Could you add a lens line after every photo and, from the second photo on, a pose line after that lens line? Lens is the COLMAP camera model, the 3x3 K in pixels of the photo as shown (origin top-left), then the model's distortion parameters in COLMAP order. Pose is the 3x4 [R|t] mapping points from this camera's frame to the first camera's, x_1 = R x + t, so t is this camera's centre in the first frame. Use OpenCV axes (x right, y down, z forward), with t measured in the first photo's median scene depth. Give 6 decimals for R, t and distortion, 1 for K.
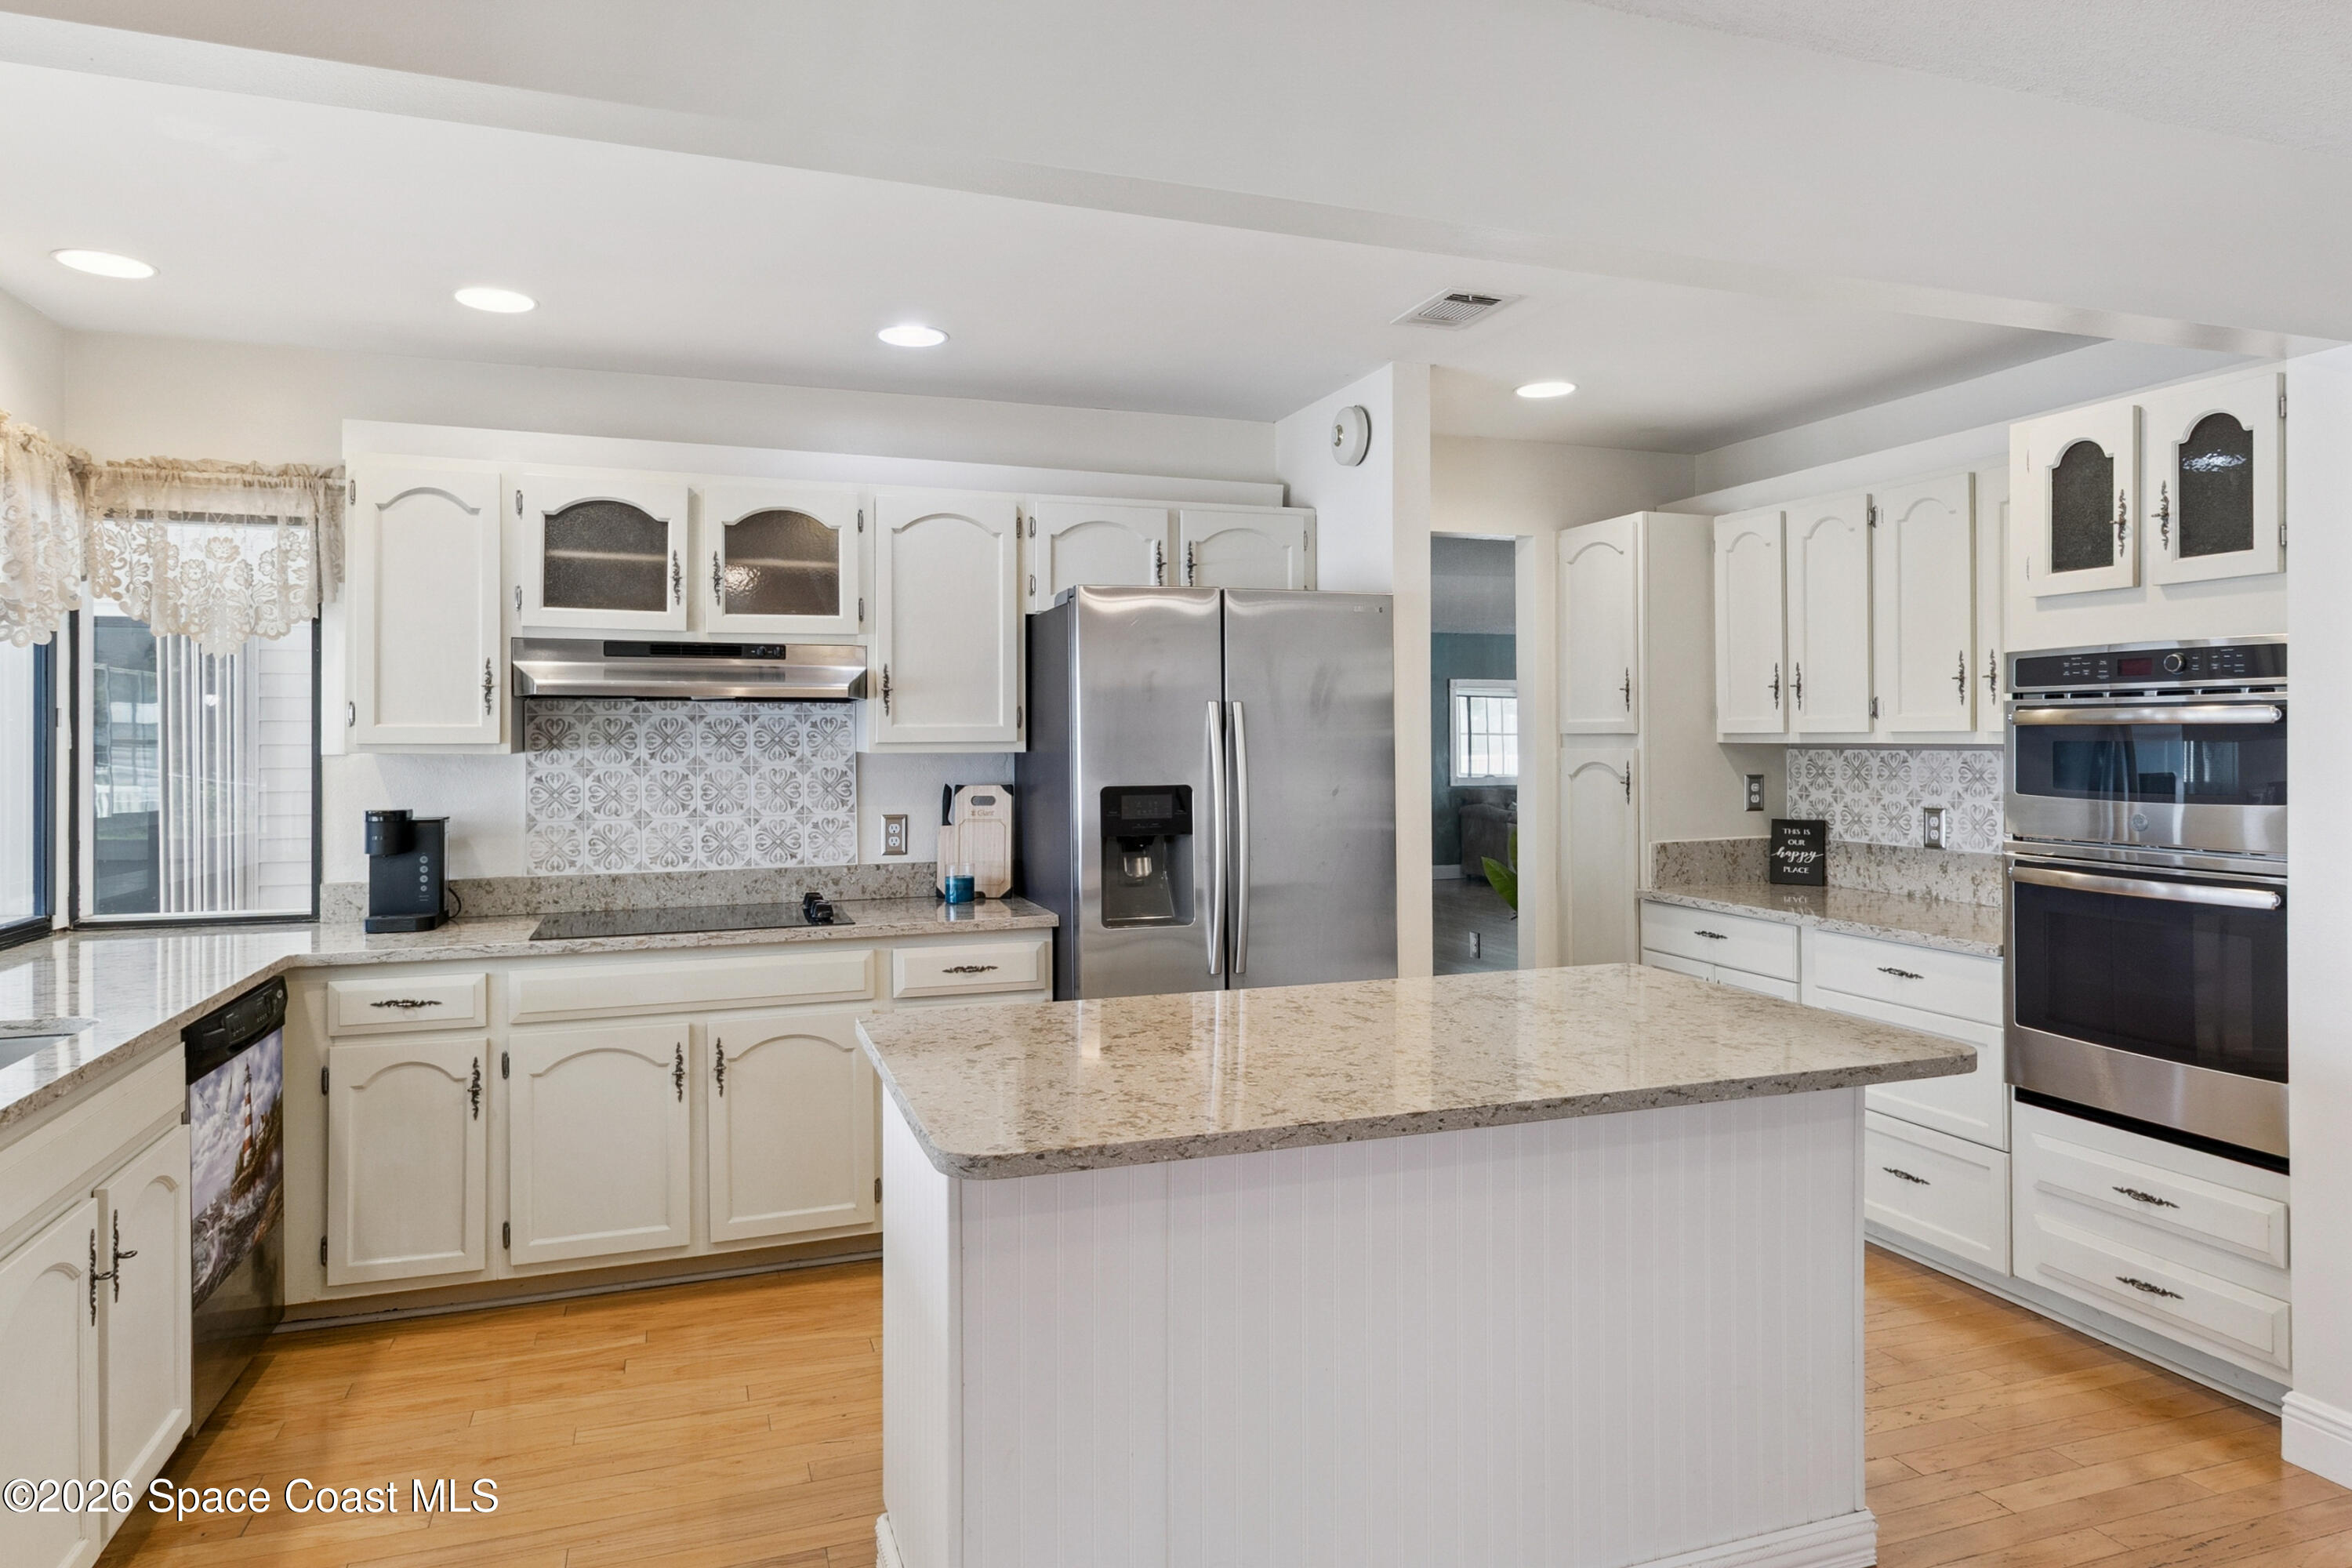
lens RADIAL K [[1413.0, 0, 1181.0], [0, 1413.0, 731.8], [0, 0, 1]] dist [0.001560, 0.000537]
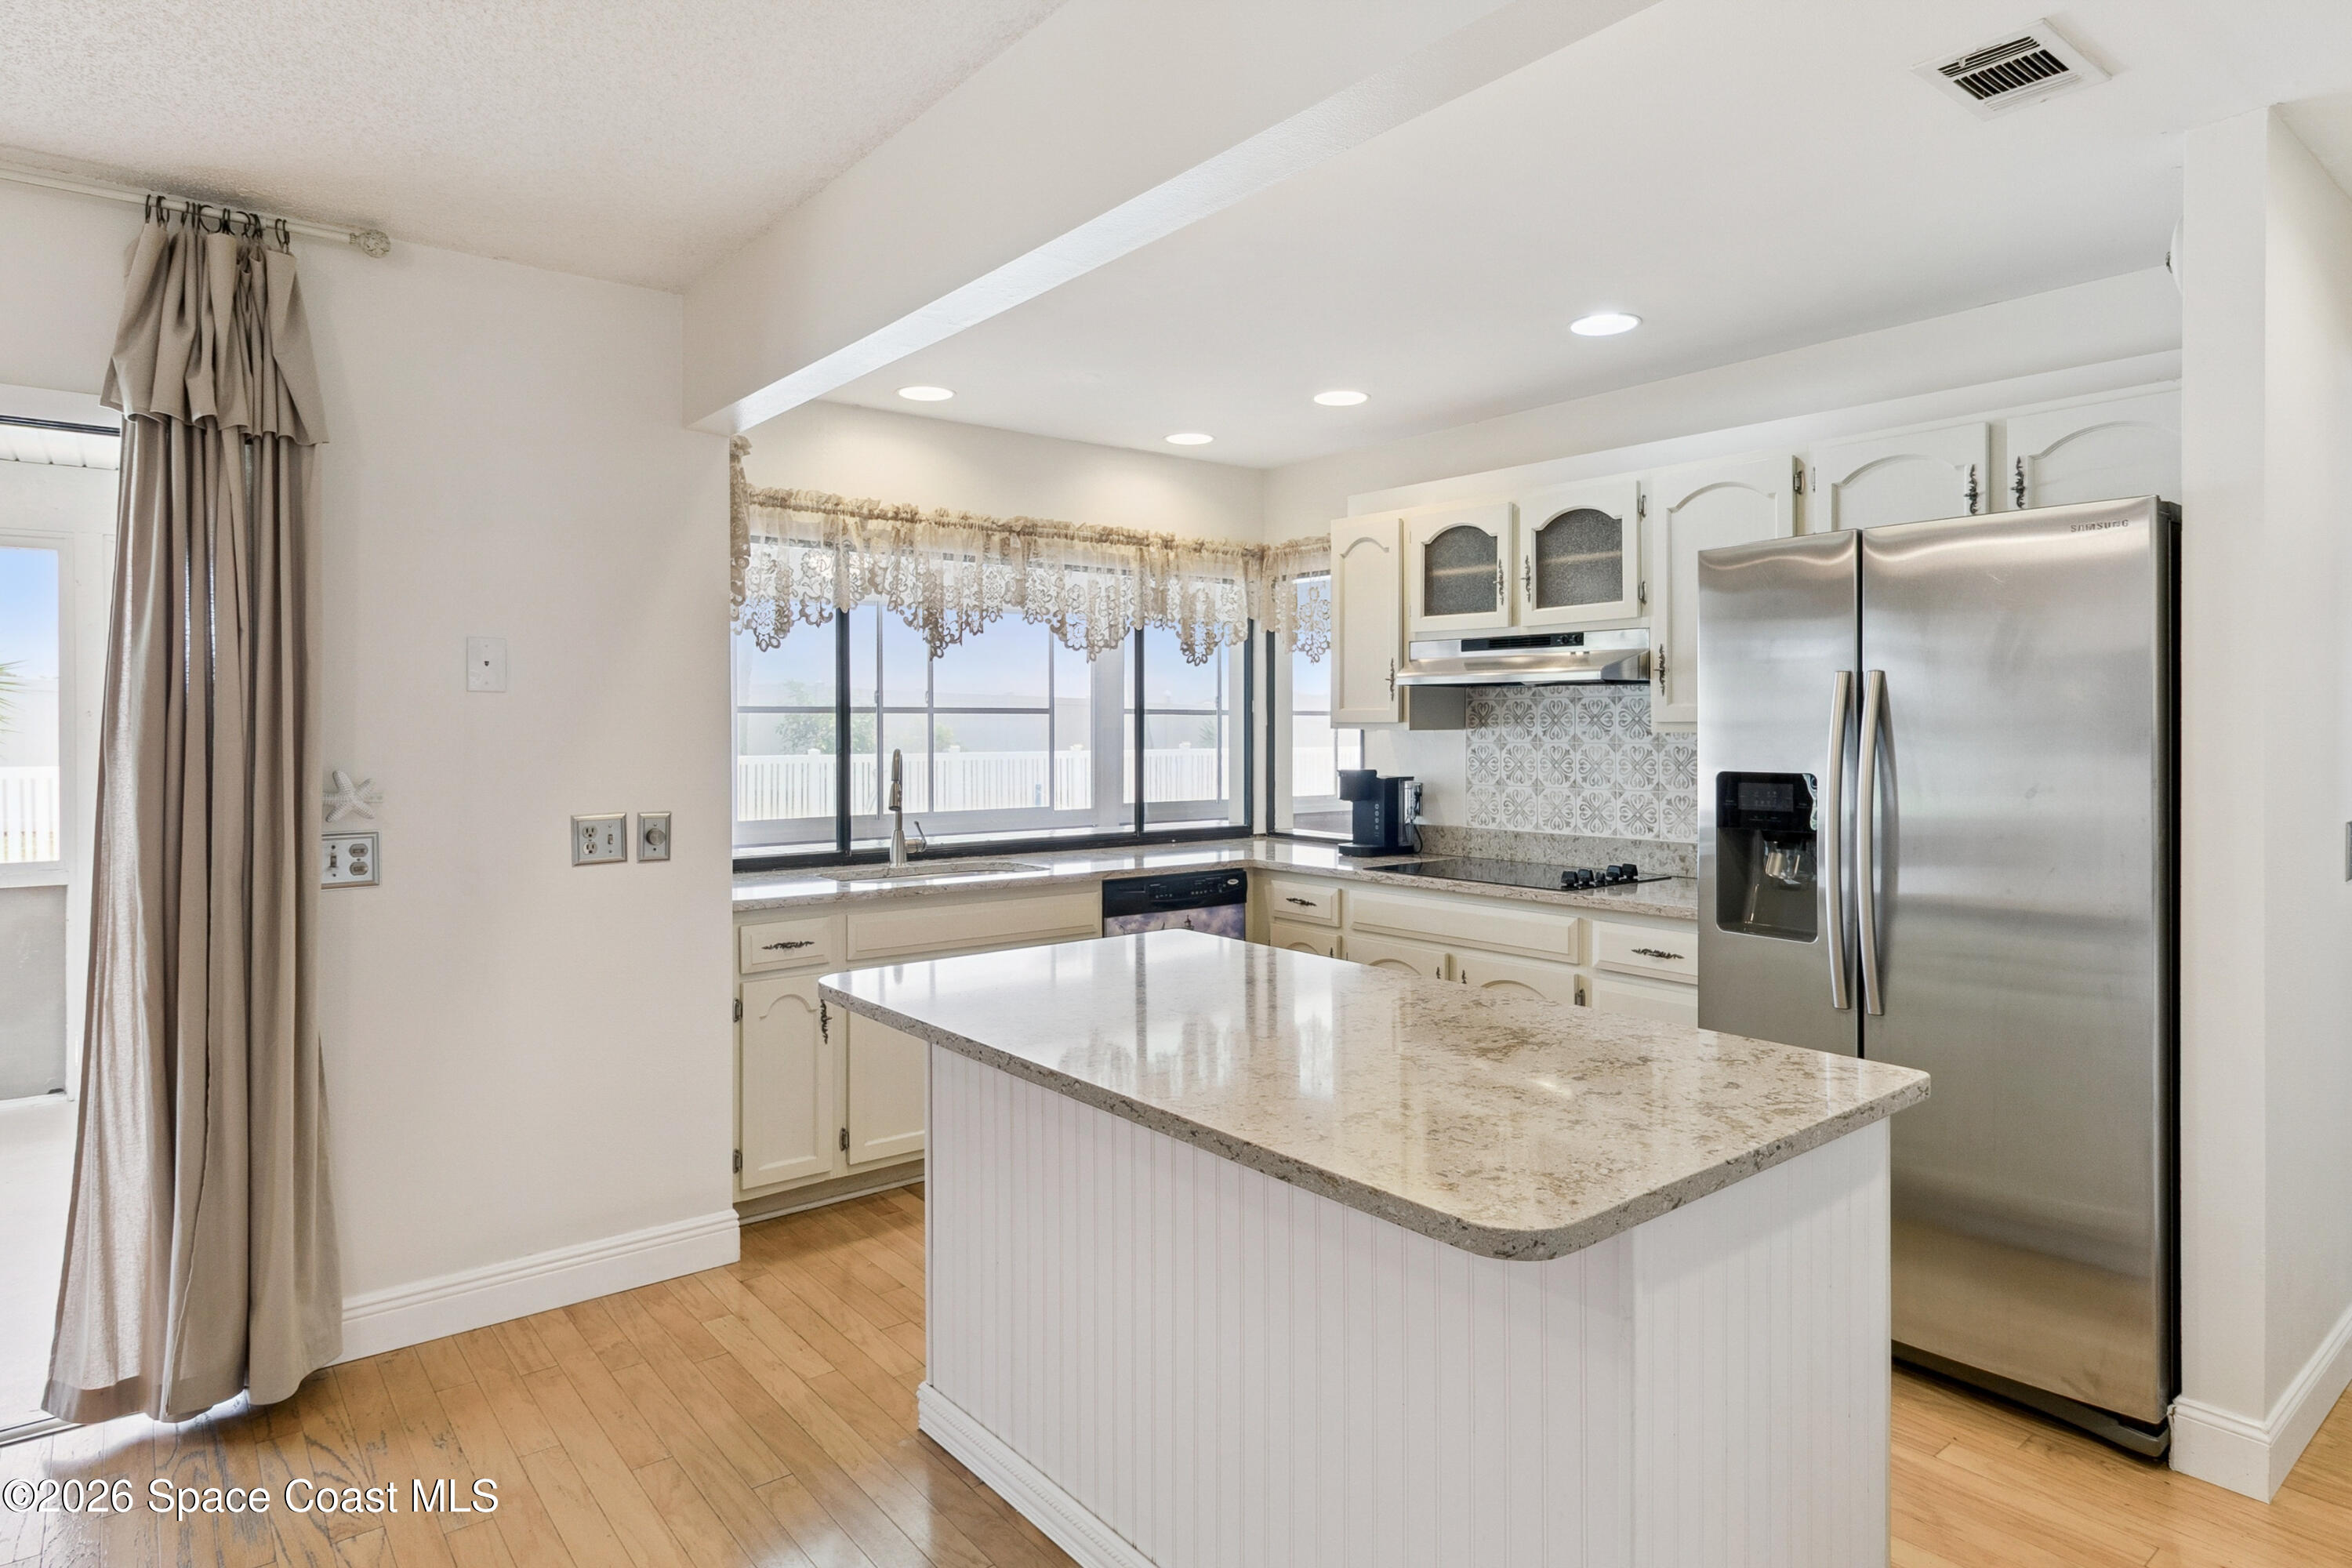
lens RADIAL K [[1307.1, 0, 1178.1], [0, 1307.1, 730.3], [0, 0, 1]] dist [0.000827, 0.000263]
pose [[0.334605, 0.007039, -0.942332, 0.561912], [0.005655, 0.999939, 0.009477, 0.002670], [0.942342, -0.008500, 0.334545, 0.365458]]
